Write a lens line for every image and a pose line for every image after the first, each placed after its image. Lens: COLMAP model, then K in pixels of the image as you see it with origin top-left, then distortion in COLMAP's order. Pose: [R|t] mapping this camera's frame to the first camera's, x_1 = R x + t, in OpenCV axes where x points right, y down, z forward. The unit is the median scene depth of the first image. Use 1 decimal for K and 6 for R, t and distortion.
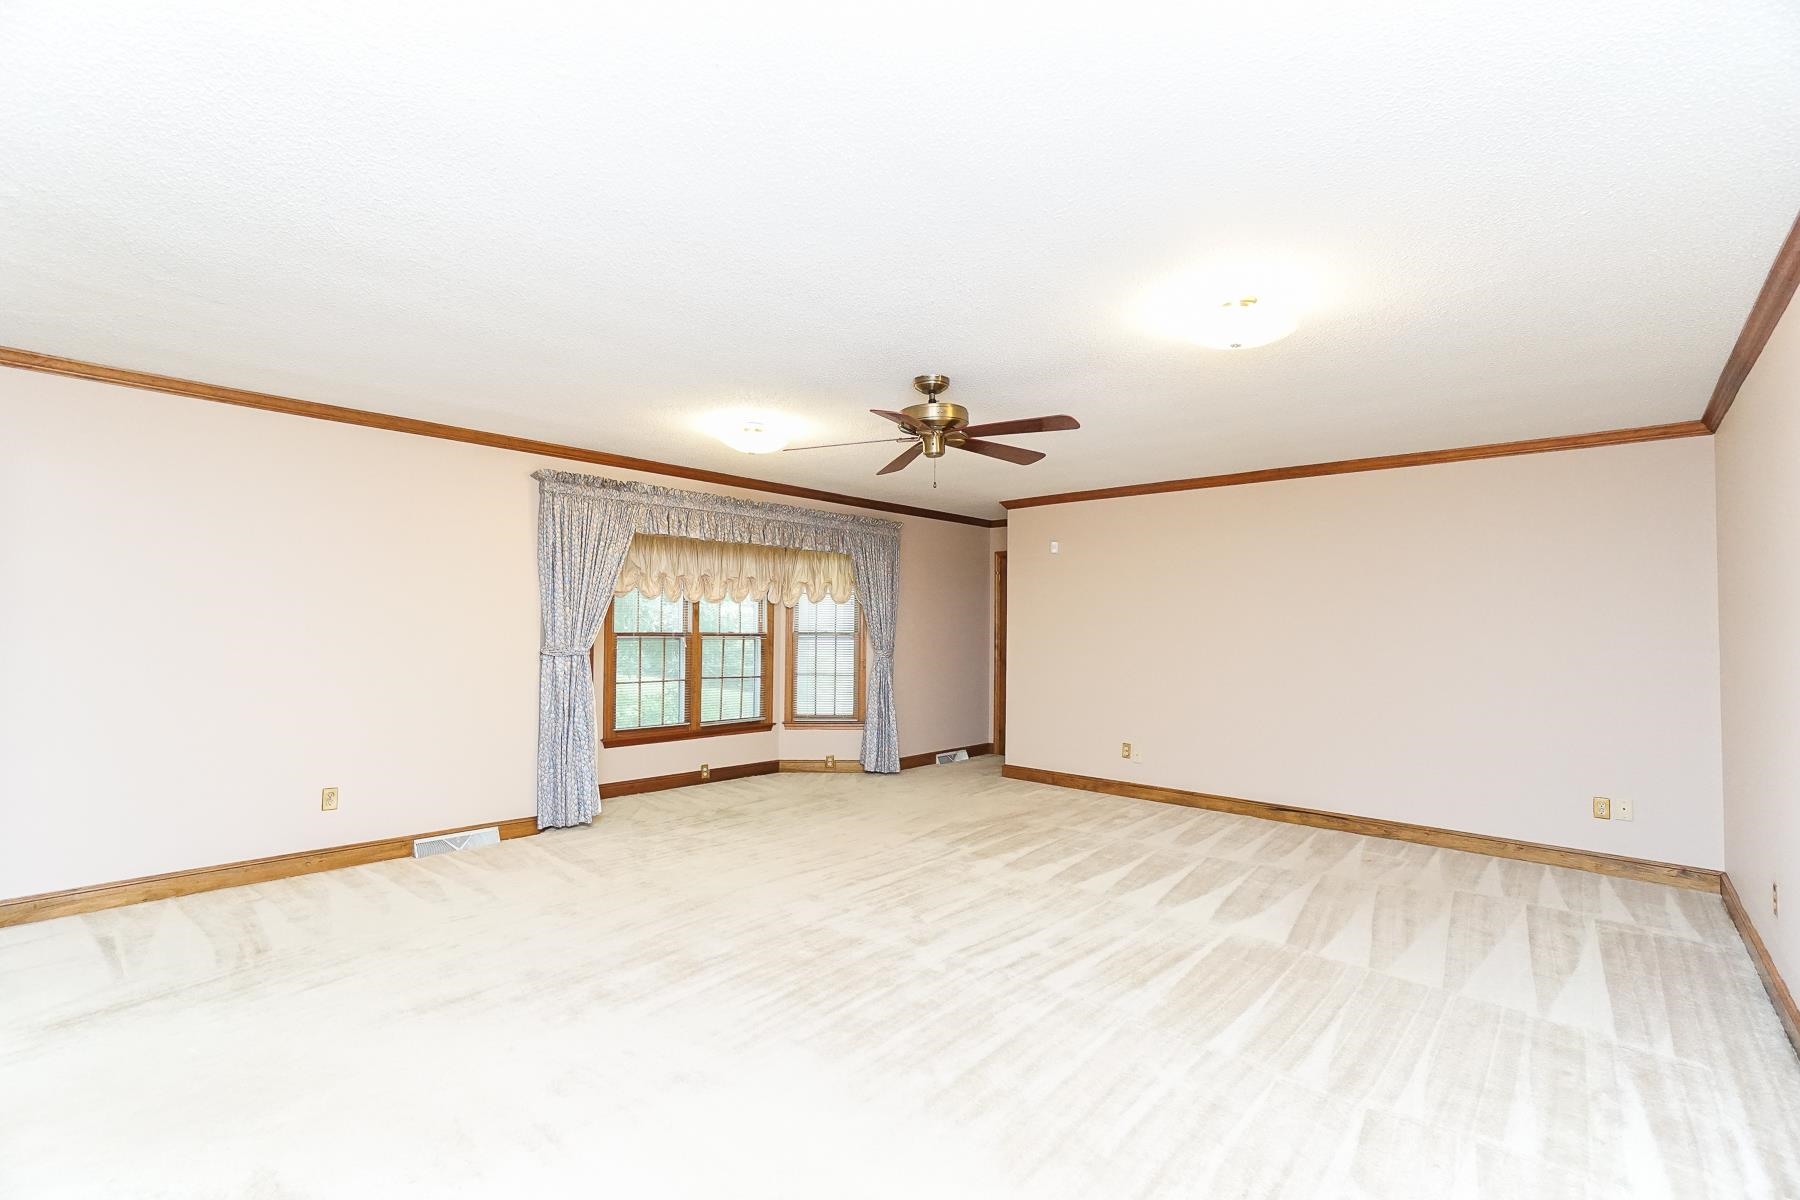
lens RADIAL K [[816.0, 0, 900.0], [0, 816.0, 600.0], [0, 0, 1]] dist [-0.000709, 0.000152]
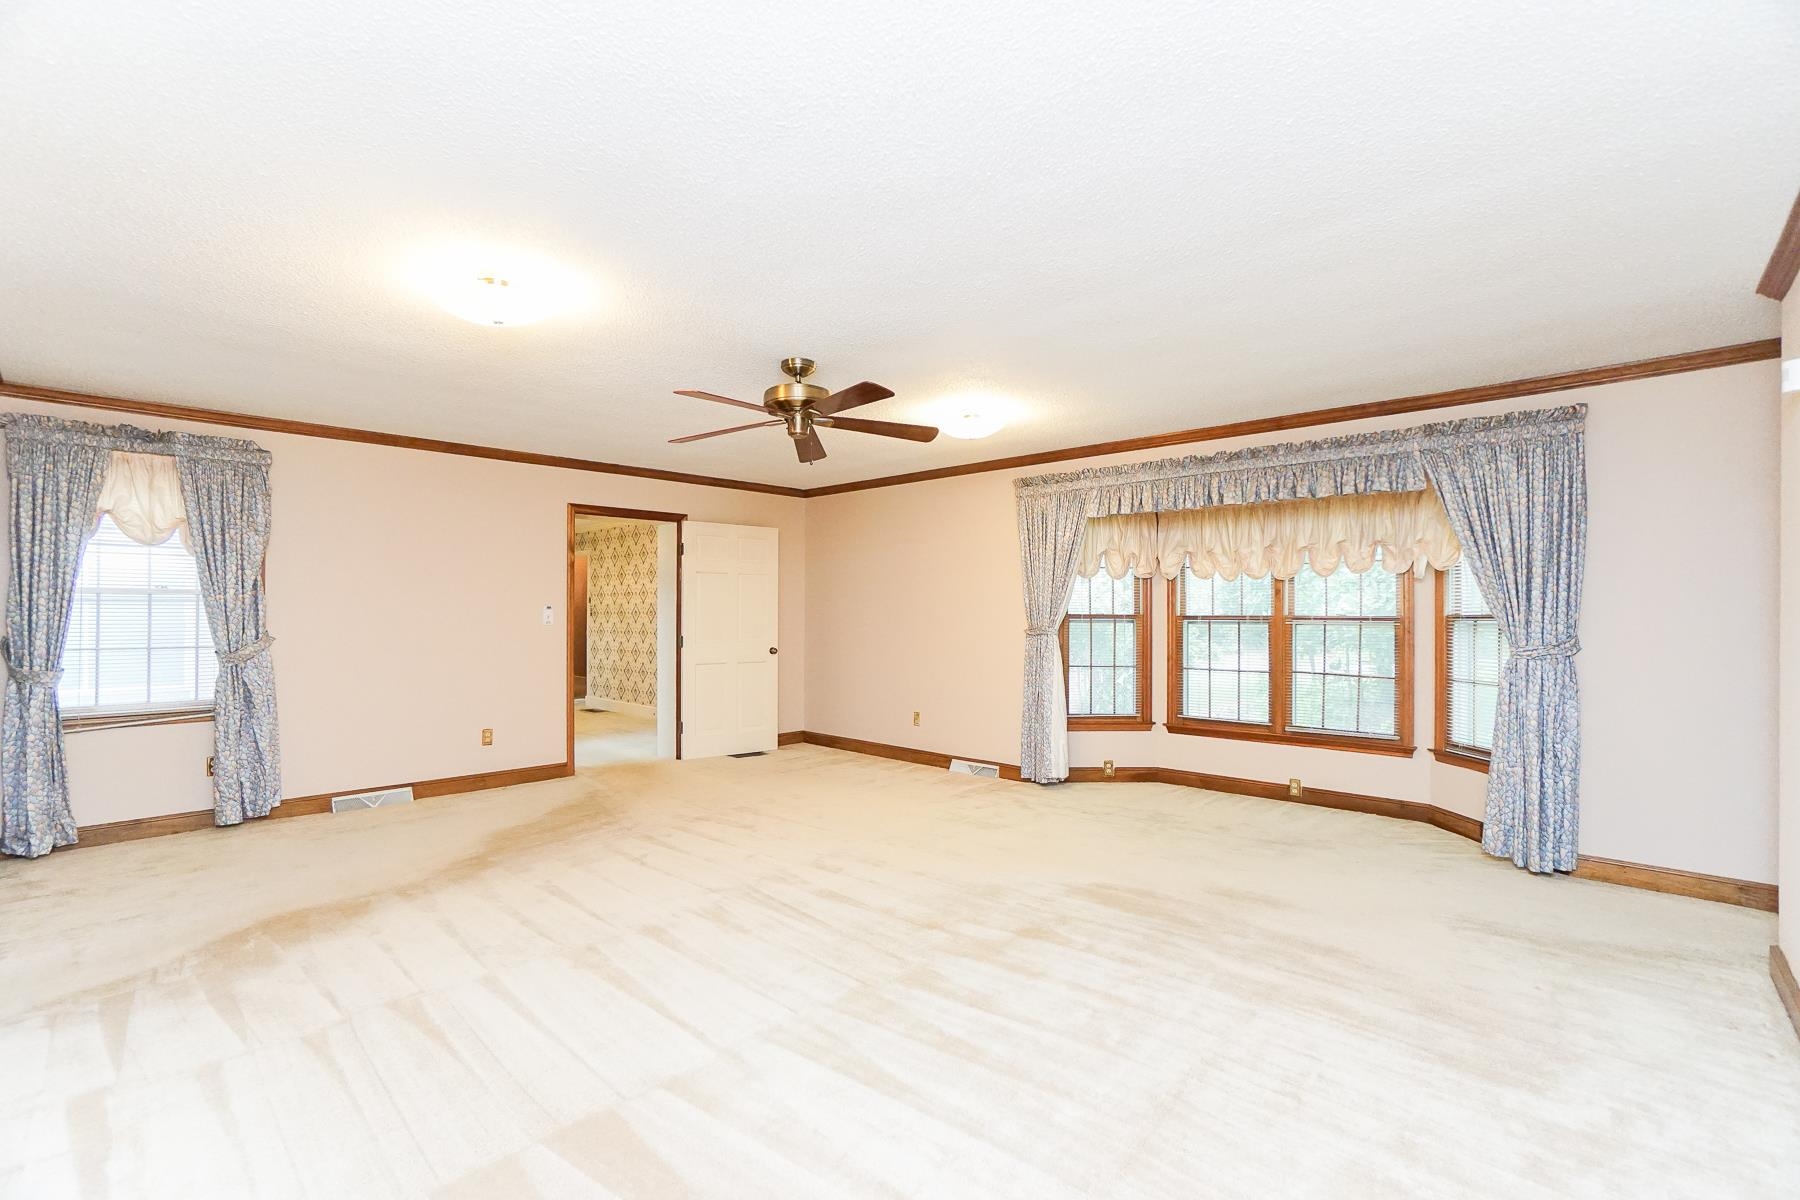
lens RADIAL K [[816.0, 0, 900.0], [0, 816.0, 600.0], [0, 0, 1]] dist [-0.000709, 0.000152]
pose [[-0.016585, -0.021344, -0.999635, 0.608549], [0.038324, 0.999024, -0.021967, 0.029103], [0.999128, -0.038674, -0.015750, 0.663435]]
